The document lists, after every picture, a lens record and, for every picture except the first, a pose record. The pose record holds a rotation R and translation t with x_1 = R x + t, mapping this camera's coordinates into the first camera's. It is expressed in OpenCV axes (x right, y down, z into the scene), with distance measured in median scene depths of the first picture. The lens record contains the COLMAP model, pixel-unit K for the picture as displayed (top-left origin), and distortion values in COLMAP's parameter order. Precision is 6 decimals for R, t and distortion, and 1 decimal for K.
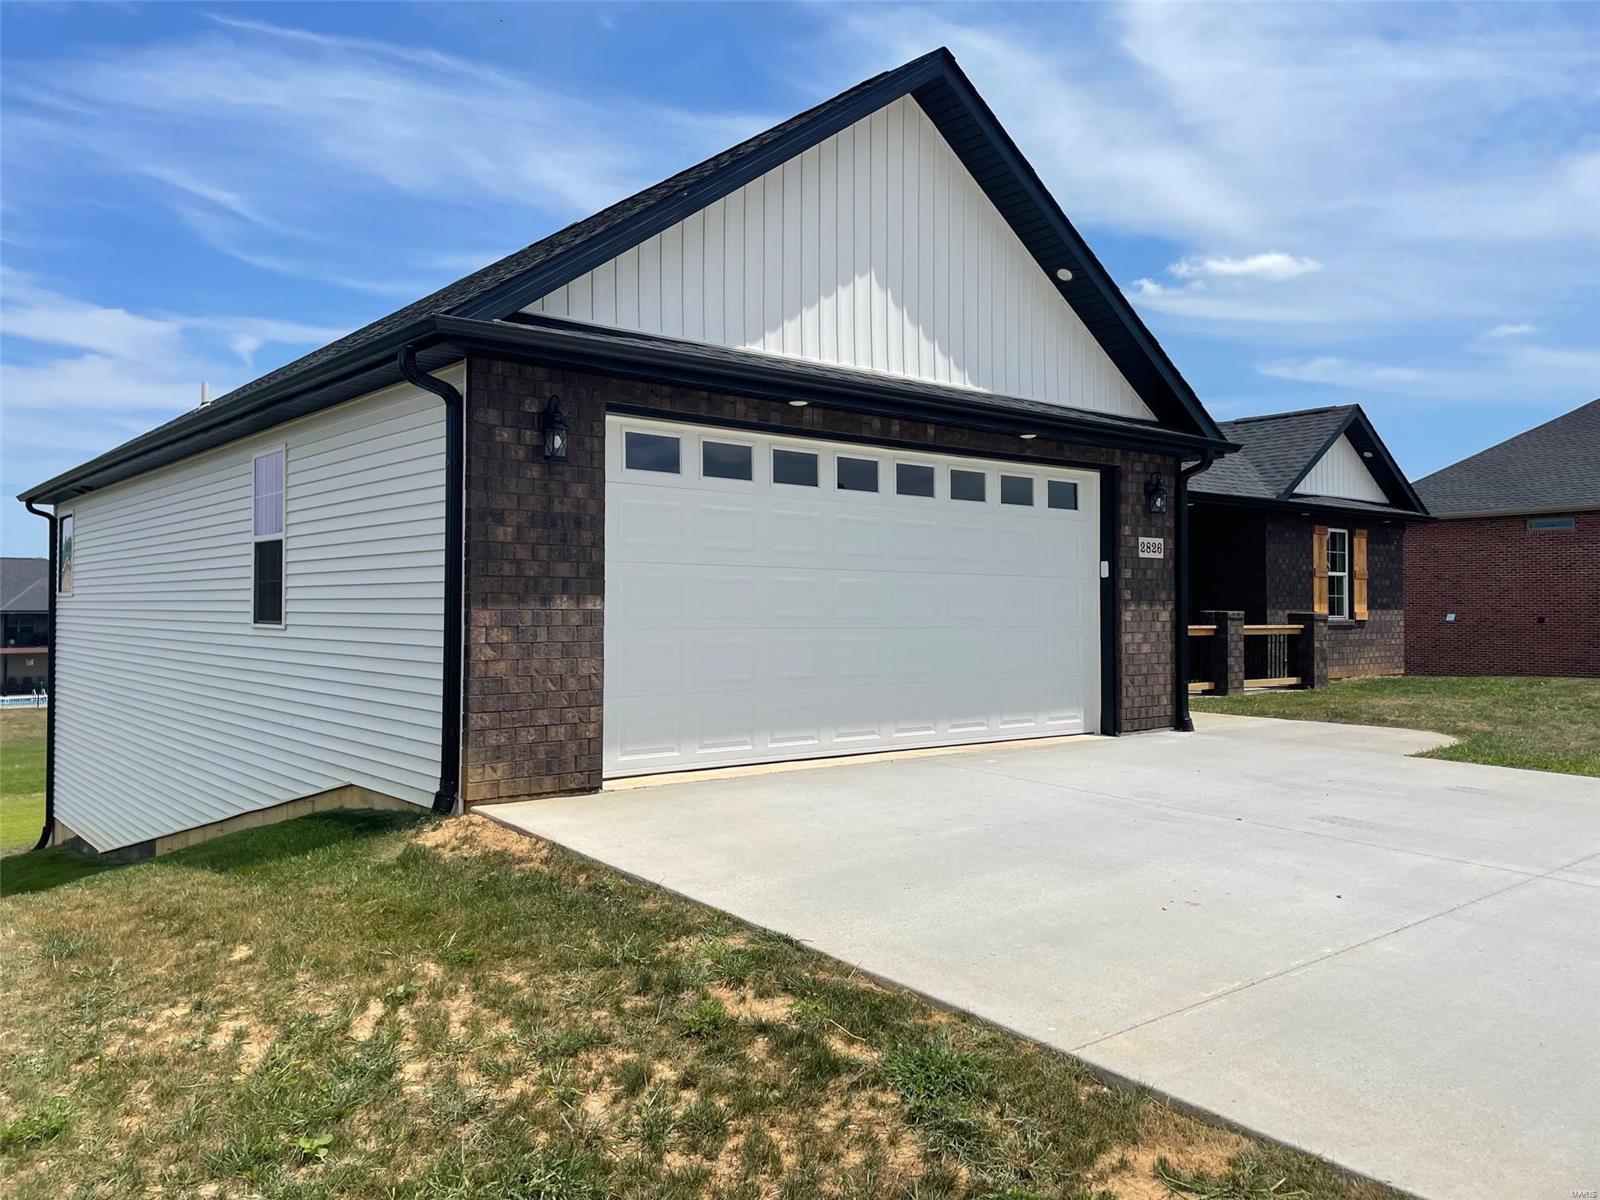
lens RADIAL K [[1232.3, 0, 800.0], [0, 1232.3, 600.0], [0, 0, 1]] dist [0.074176, -0.003185]
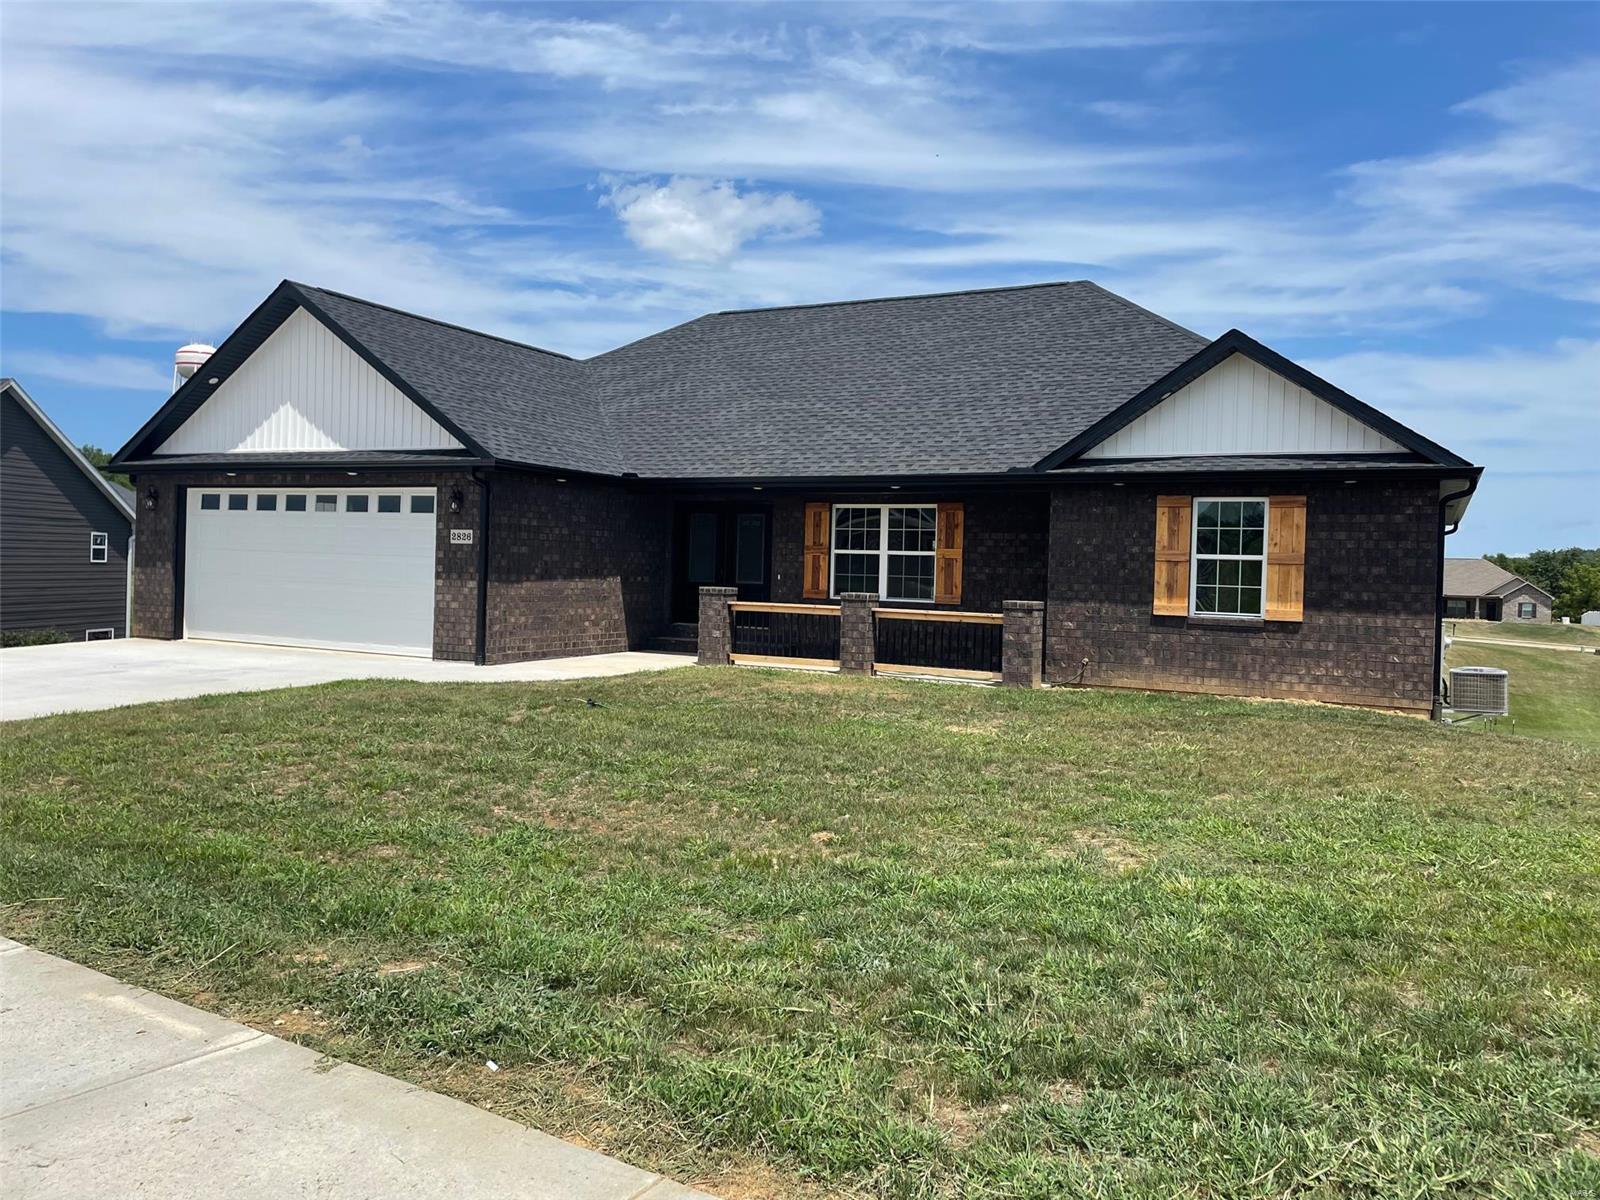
lens RADIAL K [[1232.3, 0, 800.0], [0, 1232.3, 600.0], [0, 0, 1]] dist [0.074176, -0.003185]
pose [[0.372743, 0.030340, -0.927439, 1.860730], [-0.024189, 0.999443, 0.022974, -0.011119], [0.927619, 0.013870, 0.373269, 0.860345]]
